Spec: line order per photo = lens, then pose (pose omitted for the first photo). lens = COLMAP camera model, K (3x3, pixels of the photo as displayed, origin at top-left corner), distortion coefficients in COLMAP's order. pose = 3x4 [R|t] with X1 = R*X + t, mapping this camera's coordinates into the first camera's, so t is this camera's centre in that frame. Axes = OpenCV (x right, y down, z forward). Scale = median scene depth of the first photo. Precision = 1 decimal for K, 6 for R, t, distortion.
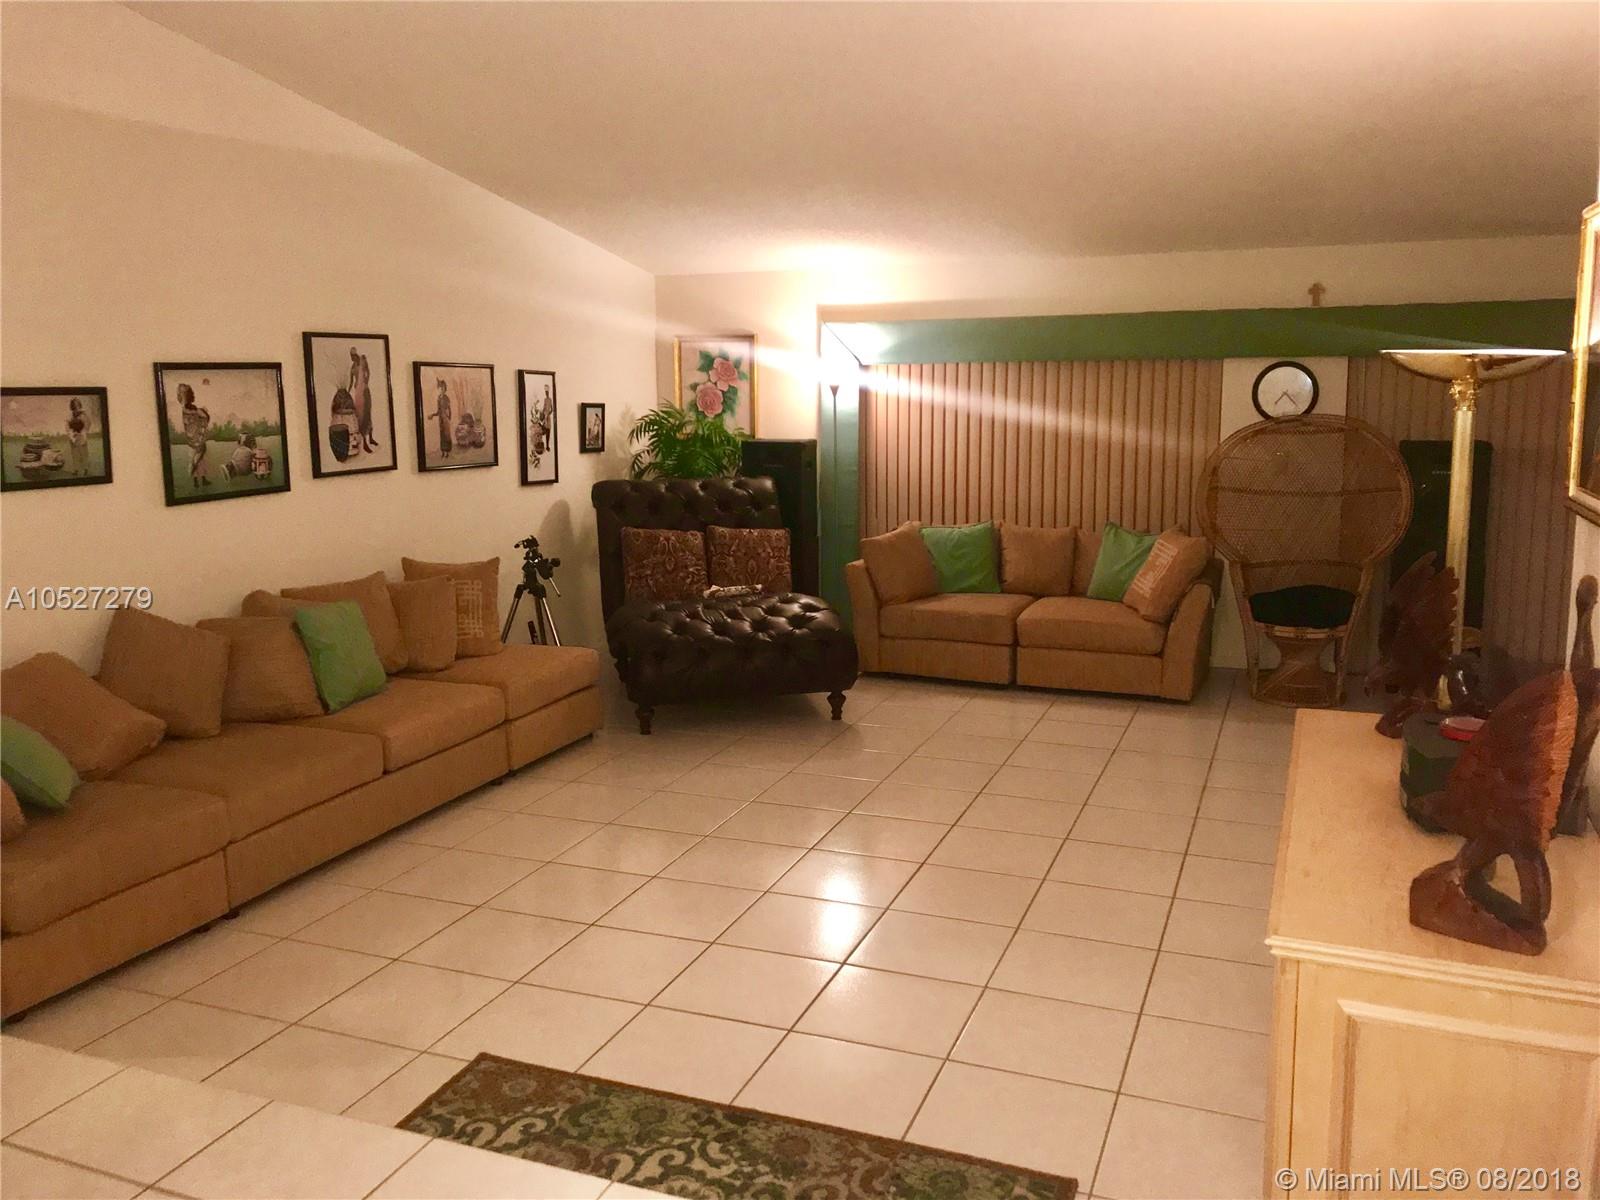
lens RADIAL K [[1279.3, 0, 801.8], [0, 1279.3, 600.0], [0, 0, 1]] dist [0.010135, -0.048092]
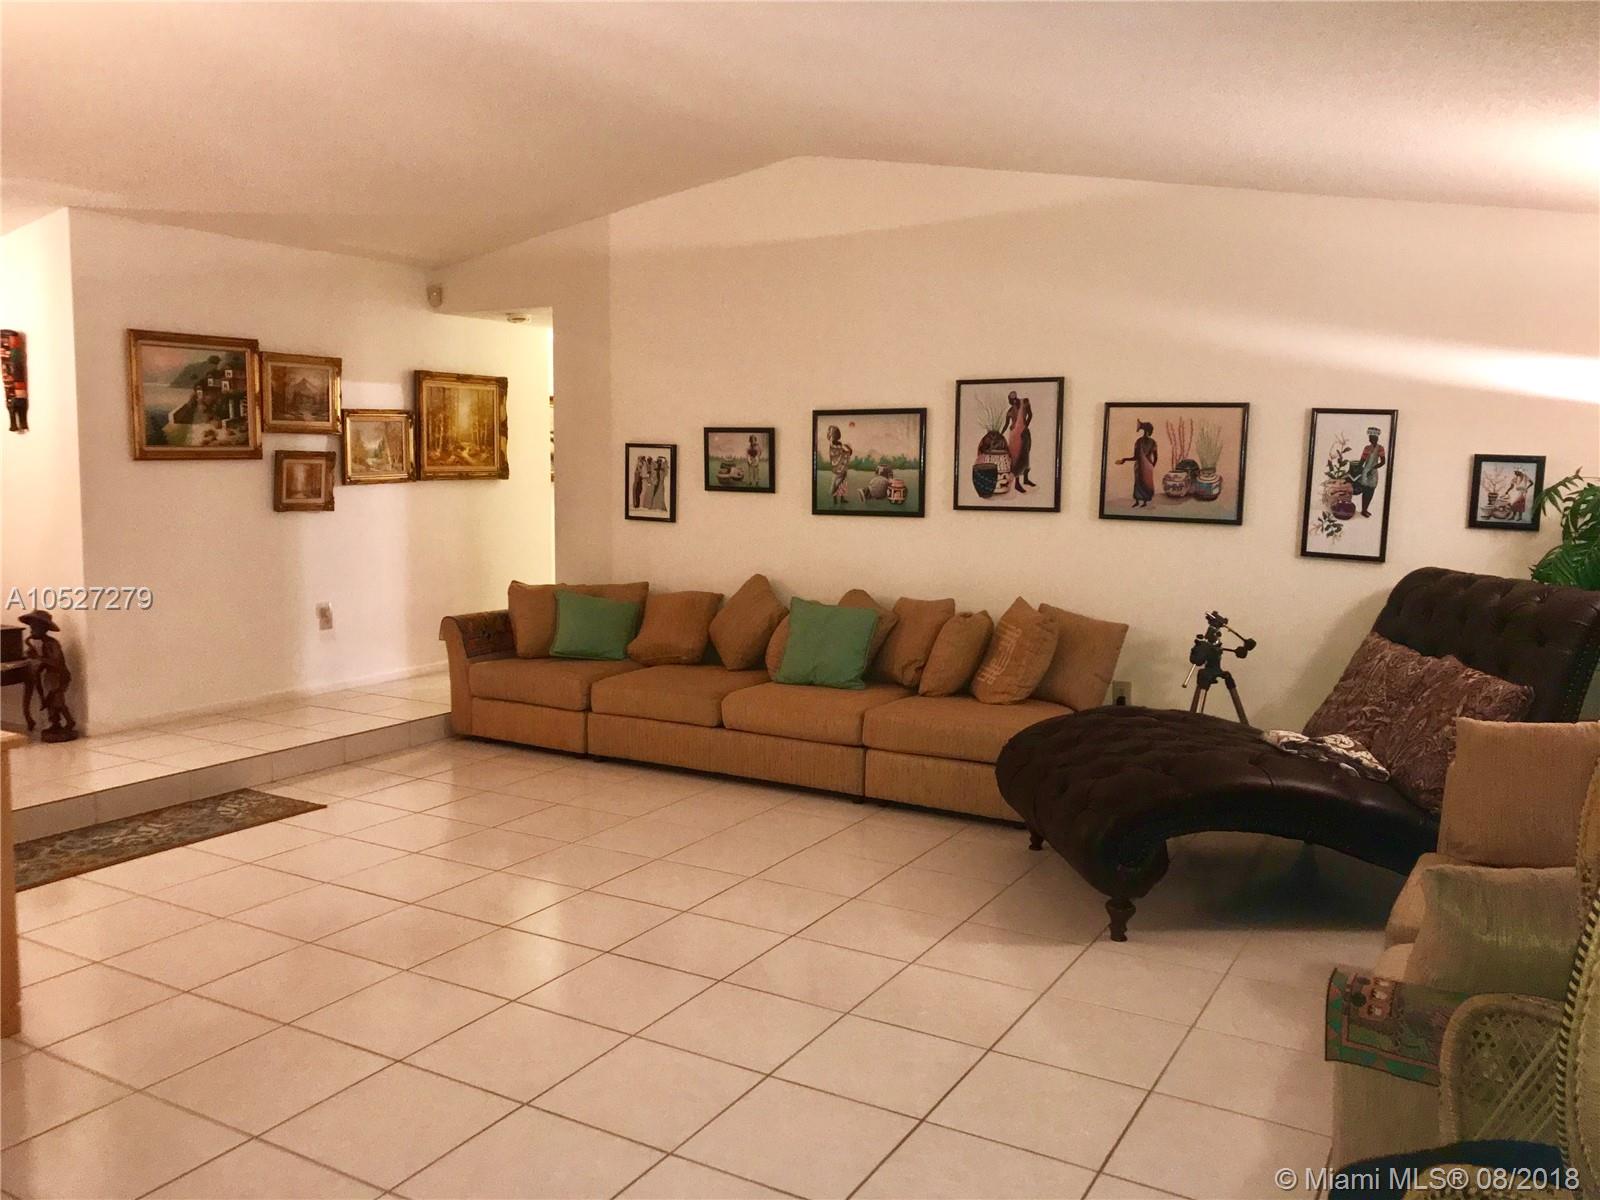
lens RADIAL K [[1279.3, 0, 807.1], [0, 1279.3, 606.1], [0, 0, 1]] dist [0.010135, -0.048092]
pose [[-0.139884, 0.127006, -0.981989, 0.721280], [-0.171248, 0.973692, 0.150327, -0.152490], [0.975247, 0.189193, -0.114454, 0.974291]]
